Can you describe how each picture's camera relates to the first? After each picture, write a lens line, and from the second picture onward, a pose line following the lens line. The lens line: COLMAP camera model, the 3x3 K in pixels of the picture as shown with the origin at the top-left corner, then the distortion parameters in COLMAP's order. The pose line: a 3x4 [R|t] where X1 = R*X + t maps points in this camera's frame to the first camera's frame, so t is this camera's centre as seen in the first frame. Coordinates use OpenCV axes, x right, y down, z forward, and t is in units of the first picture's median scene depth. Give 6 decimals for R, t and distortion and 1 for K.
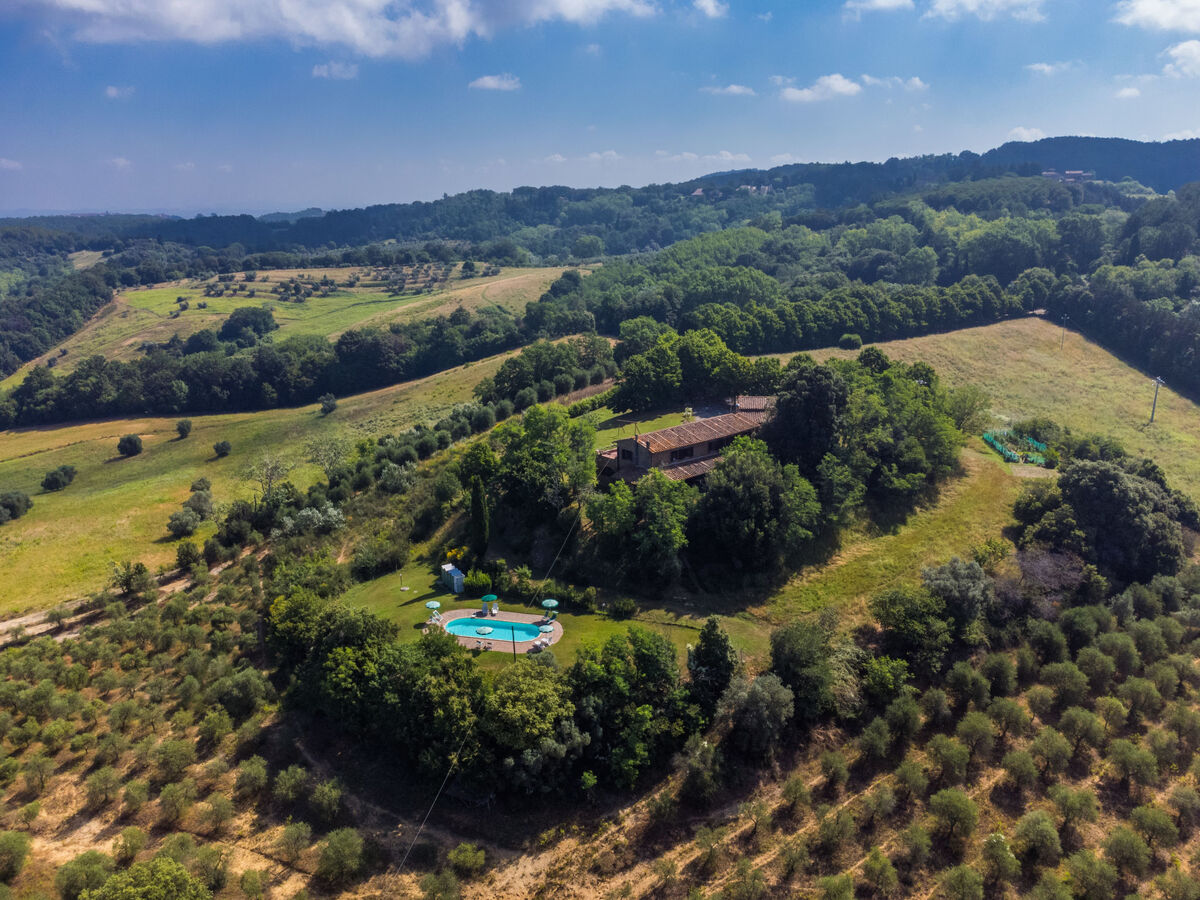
lens RADIAL K [[912.2, 0, 597.1], [0, 912.2, 428.3], [0, 0, 1]] dist [0.020591, -0.000677]
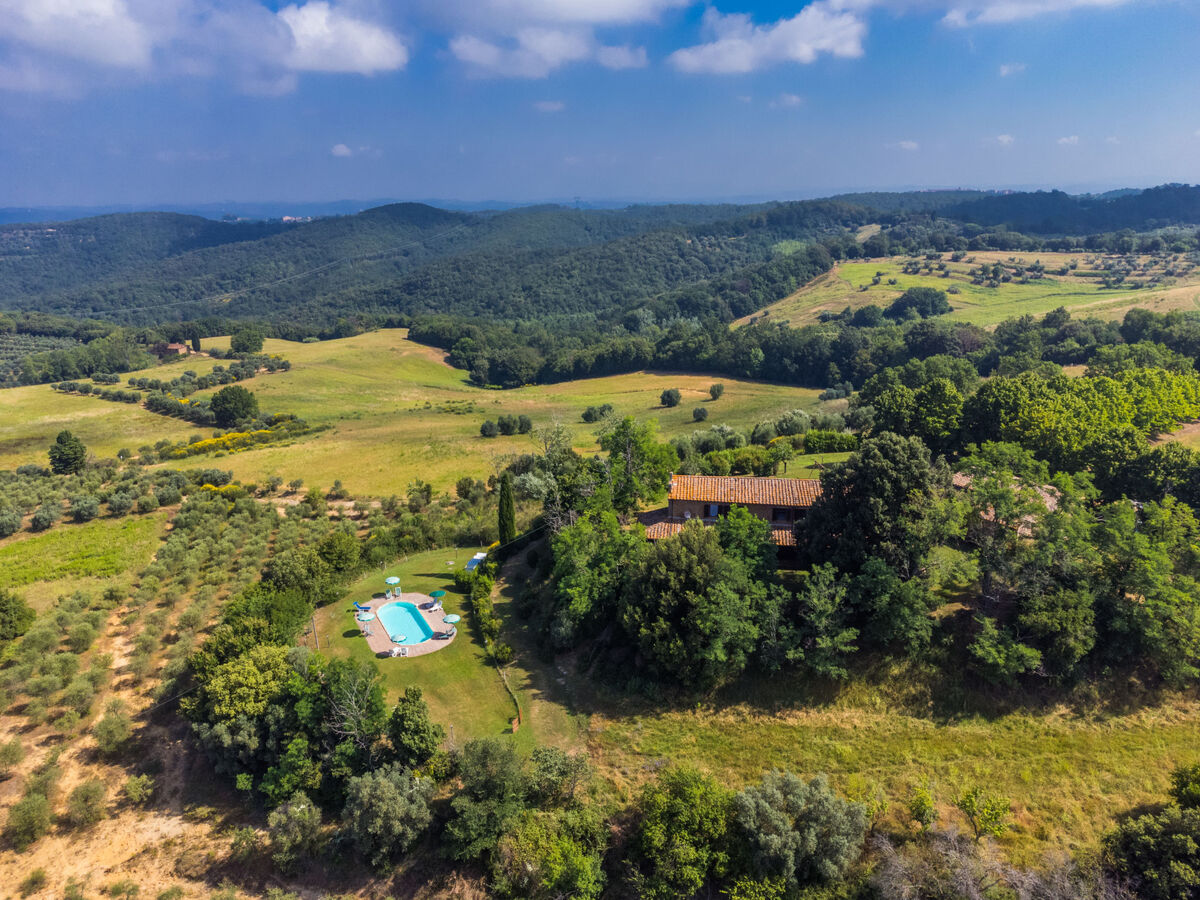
lens RADIAL K [[912.2, 0, 597.1], [0, 912.2, 428.3], [0, 0, 1]] dist [0.020591, -0.000677]
pose [[0.654664, 0.201036, -0.728698, 0.118924], [-0.182971, 0.977464, 0.105285, -0.021355], [0.733442, 0.064405, 0.676694, 0.080243]]
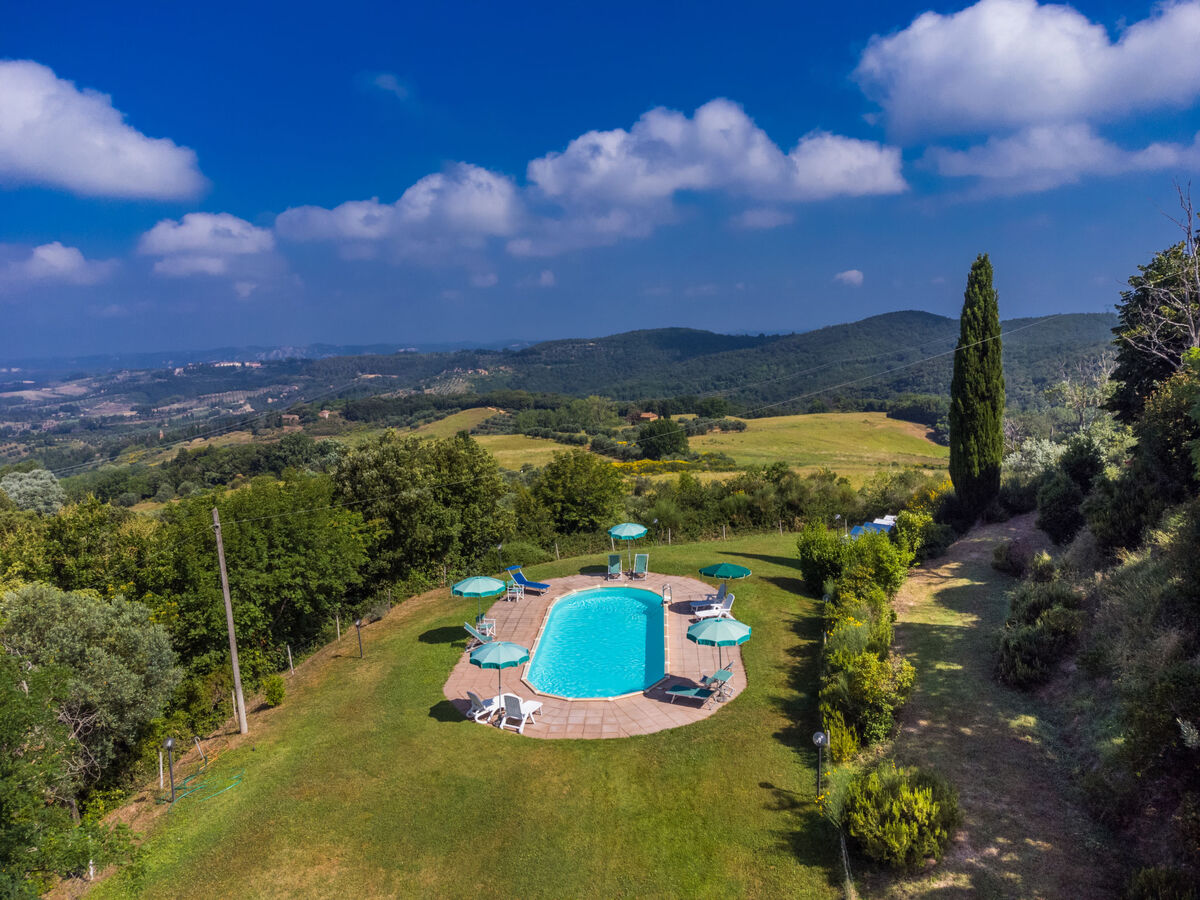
lens RADIAL K [[893.3, 0, 595.9], [0, 893.3, 436.2], [0, 0, 1]] dist [0.005016, 0.003477]
pose [[0.178083, 0.128081, -0.975644, 0.025893], [-0.209175, 0.973760, 0.089653, 0.023742], [0.961526, 0.188115, 0.200201, 0.160584]]
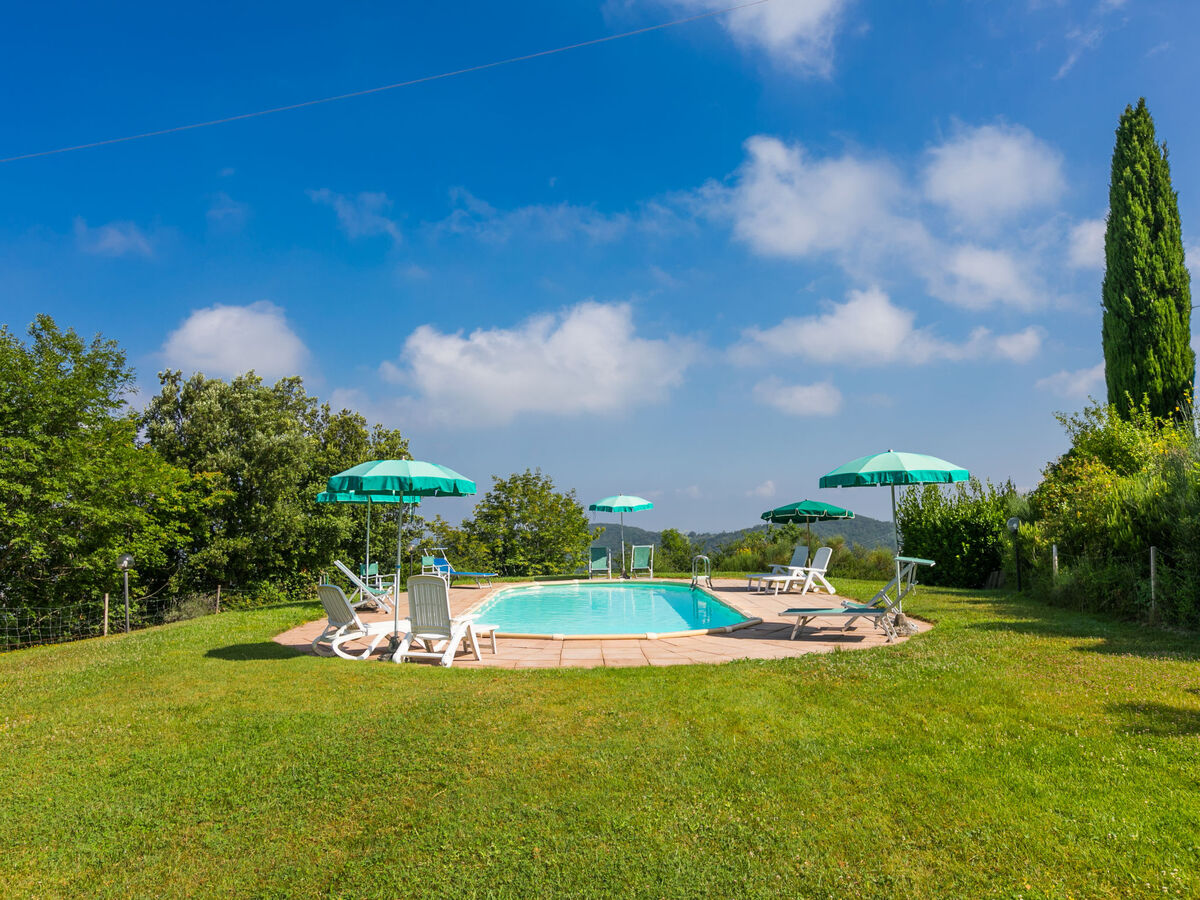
lens RADIAL K [[912.2, 0, 597.1], [0, 912.2, 428.3], [0, 0, 1]] dist [0.020591, -0.000677]
pose [[0.257808, -0.088256, -0.962157, 0.003616], [-0.230279, 0.961510, -0.149899, 0.039274], [0.938353, 0.260210, 0.227562, 0.165790]]
